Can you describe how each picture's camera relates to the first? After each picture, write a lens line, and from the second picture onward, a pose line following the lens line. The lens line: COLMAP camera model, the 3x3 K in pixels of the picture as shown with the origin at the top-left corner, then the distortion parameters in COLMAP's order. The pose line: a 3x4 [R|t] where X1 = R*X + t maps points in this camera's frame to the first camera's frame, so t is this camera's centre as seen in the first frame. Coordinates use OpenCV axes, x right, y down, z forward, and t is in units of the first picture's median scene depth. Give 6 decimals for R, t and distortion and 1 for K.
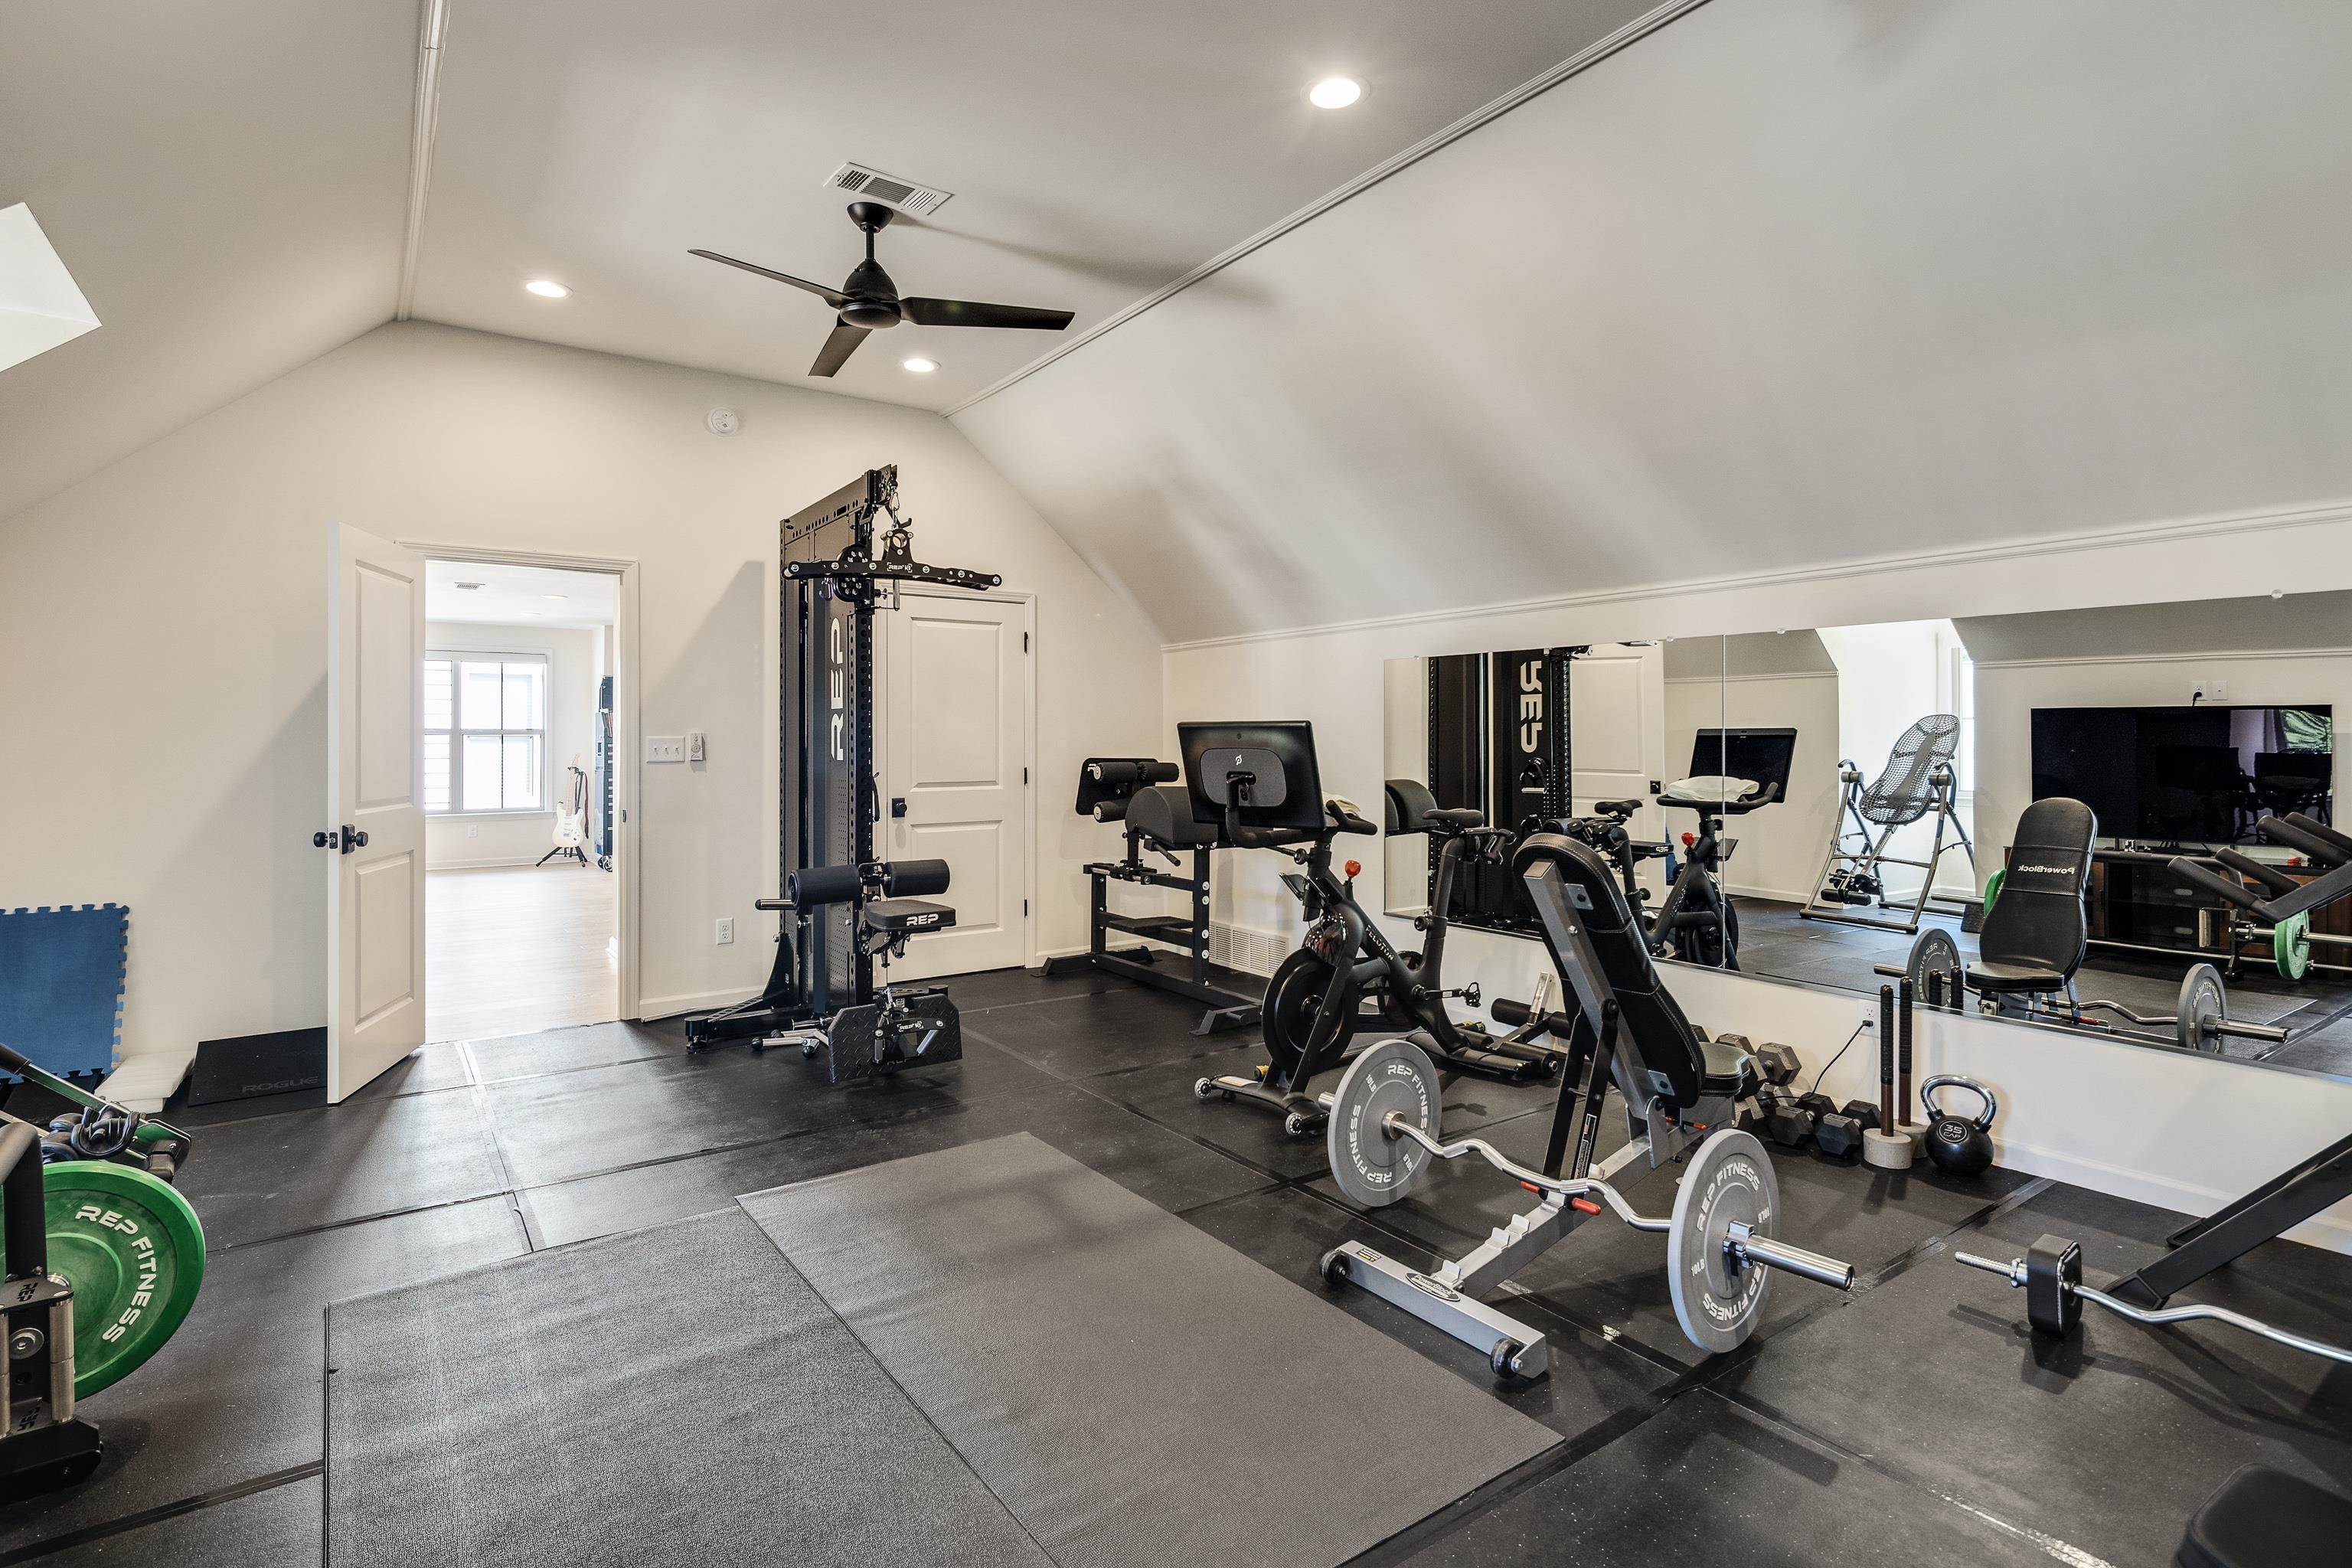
lens RADIAL K [[1141.4, 0, 1142.2], [0, 1141.4, 744.5], [0, 0, 1]] dist [0.006030, -0.003989]
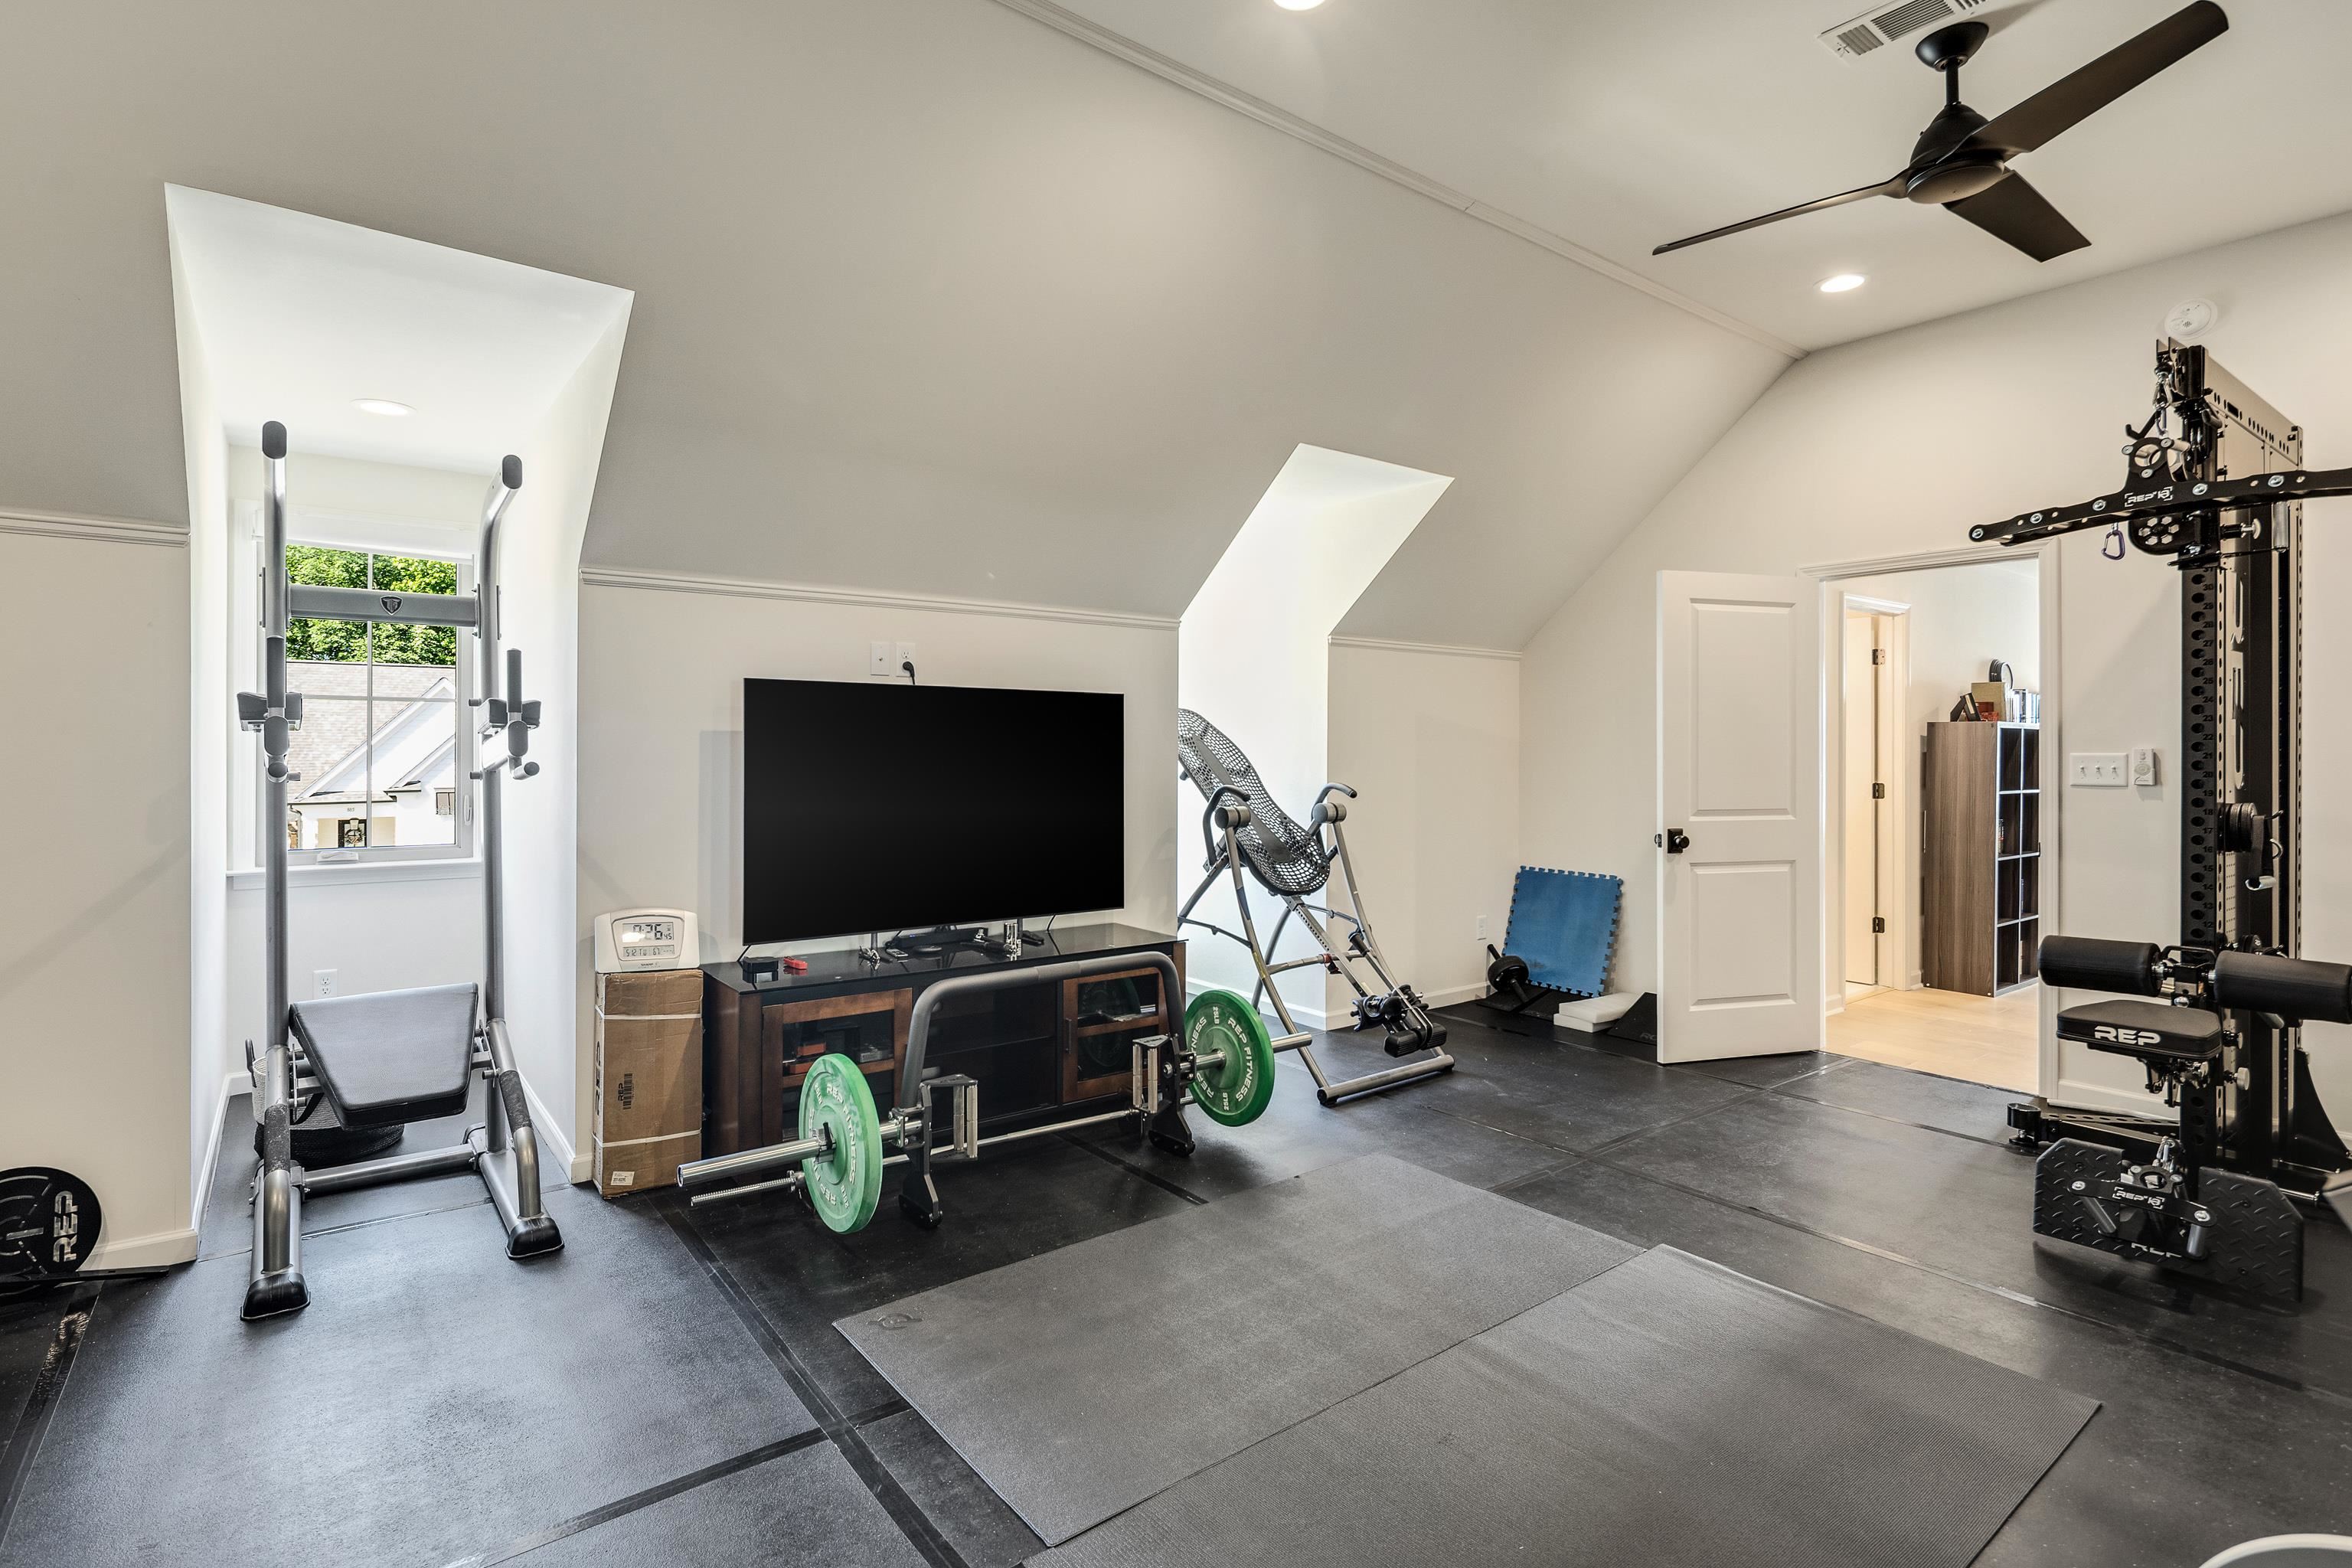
lens RADIAL K [[1141.4, 0, 1172.9], [0, 1141.4, 760.8], [0, 0, 1]] dist [0.006030, -0.003989]
pose [[0.047753, 0.009498, -0.998814, 0.441448], [-0.006445, 0.999937, 0.009200, -0.006223], [0.998838, 0.005998, 0.047811, 0.432995]]
